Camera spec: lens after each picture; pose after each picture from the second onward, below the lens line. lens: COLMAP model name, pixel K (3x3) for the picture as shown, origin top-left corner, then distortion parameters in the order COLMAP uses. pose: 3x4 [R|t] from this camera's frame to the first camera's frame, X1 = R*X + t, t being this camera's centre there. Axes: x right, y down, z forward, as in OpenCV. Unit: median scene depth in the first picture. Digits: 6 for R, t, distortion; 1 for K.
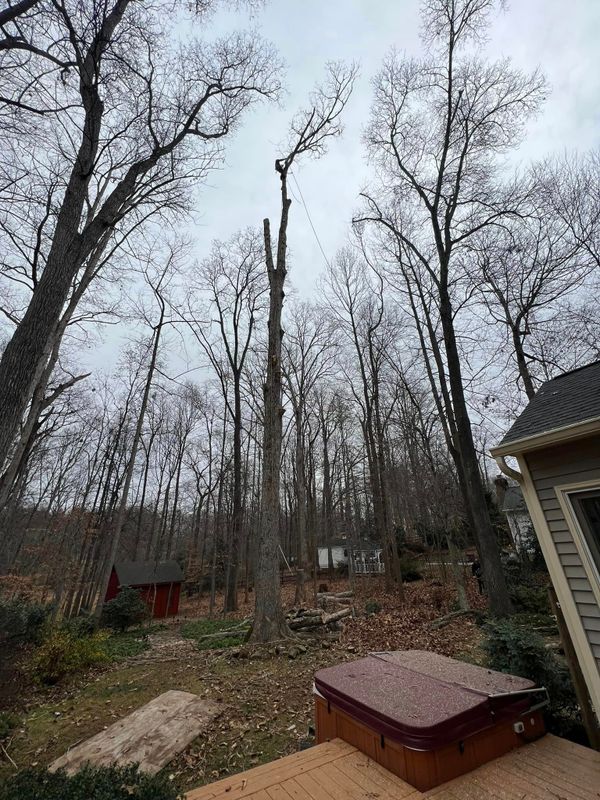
lens RADIAL K [[319.0, 0, 299.9], [0, 319.0, 400.2], [0, 0, 1]] dist [-0.002011, -0.000458]
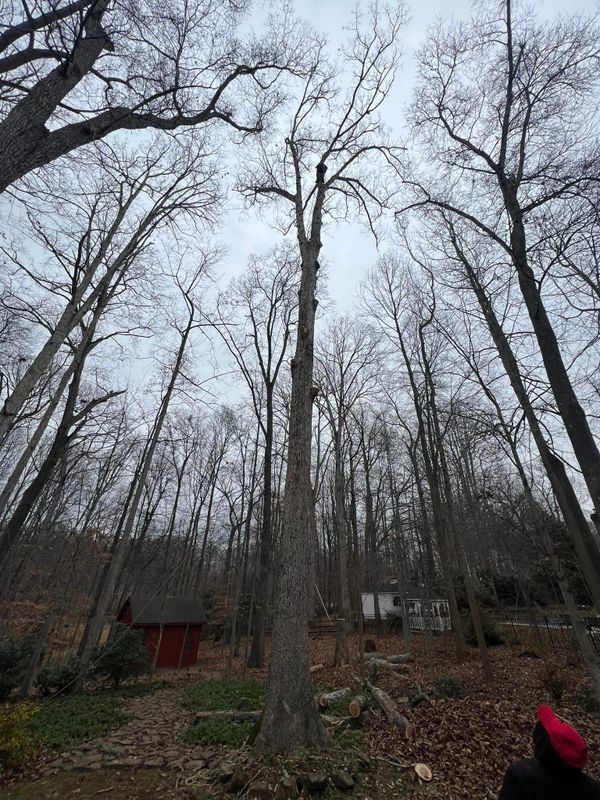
lens RADIAL K [[319.0, 0, 299.6], [0, 319.0, 399.8], [0, 0, 1]] dist [-0.002011, -0.000458]
pose [[0.992553, -0.007313, -0.121596, -0.000197], [-0.006001, 0.994049, -0.108765, 0.050726], [0.121668, 0.108684, 0.986603, 0.097045]]
